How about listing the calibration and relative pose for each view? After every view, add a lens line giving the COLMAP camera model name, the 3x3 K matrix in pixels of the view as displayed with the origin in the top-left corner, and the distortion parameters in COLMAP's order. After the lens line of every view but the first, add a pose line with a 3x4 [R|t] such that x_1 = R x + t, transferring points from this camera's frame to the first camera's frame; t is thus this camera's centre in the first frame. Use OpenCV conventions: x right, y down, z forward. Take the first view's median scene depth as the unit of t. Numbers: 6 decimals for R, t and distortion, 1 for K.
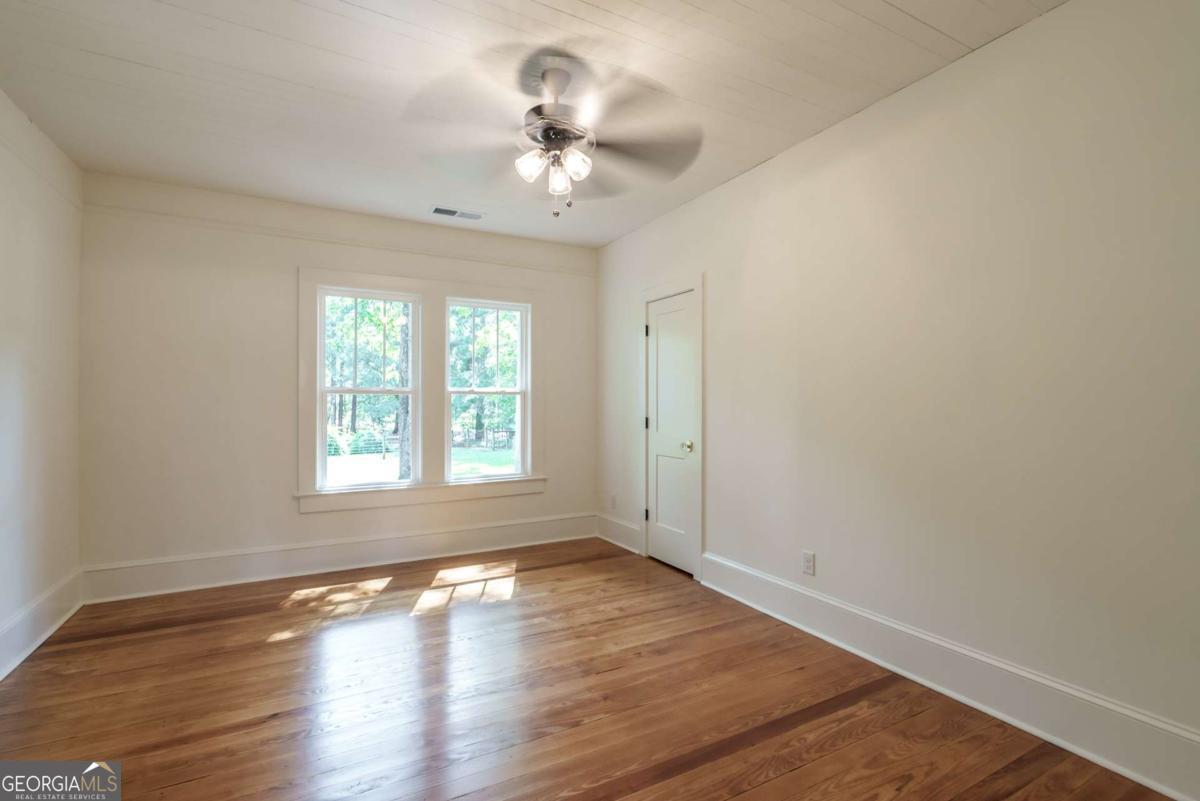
lens RADIAL K [[552.1, 0, 600.2], [0, 552.1, 401.8], [0, 0, 1]] dist [-0.003580, 0.001494]
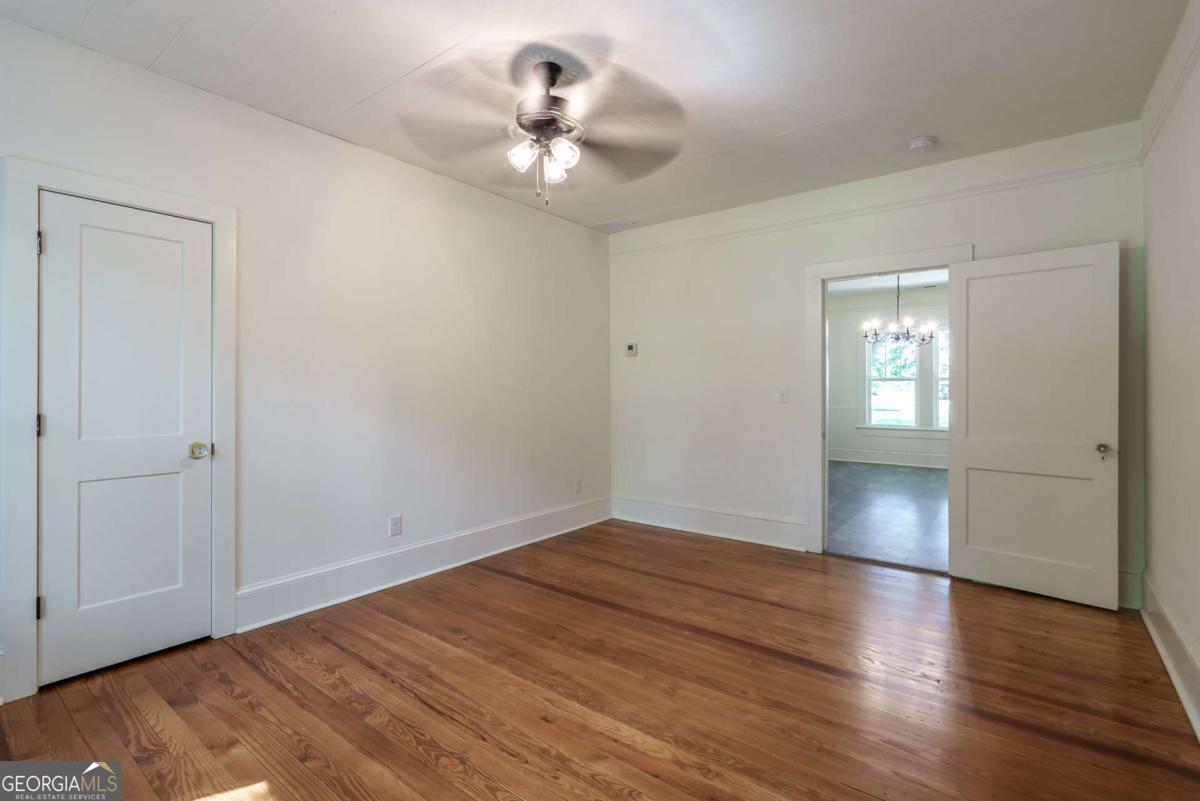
lens RADIAL K [[552.1, 0, 600.2], [0, 552.1, 390.6], [0, 0, 1]] dist [-0.003580, 0.001494]
pose [[-0.405123, 0.006518, 0.914239, -0.873411], [0.009056, 0.999954, -0.003116, 0.018039], [-0.914217, 0.007017, -0.405164, 1.101454]]
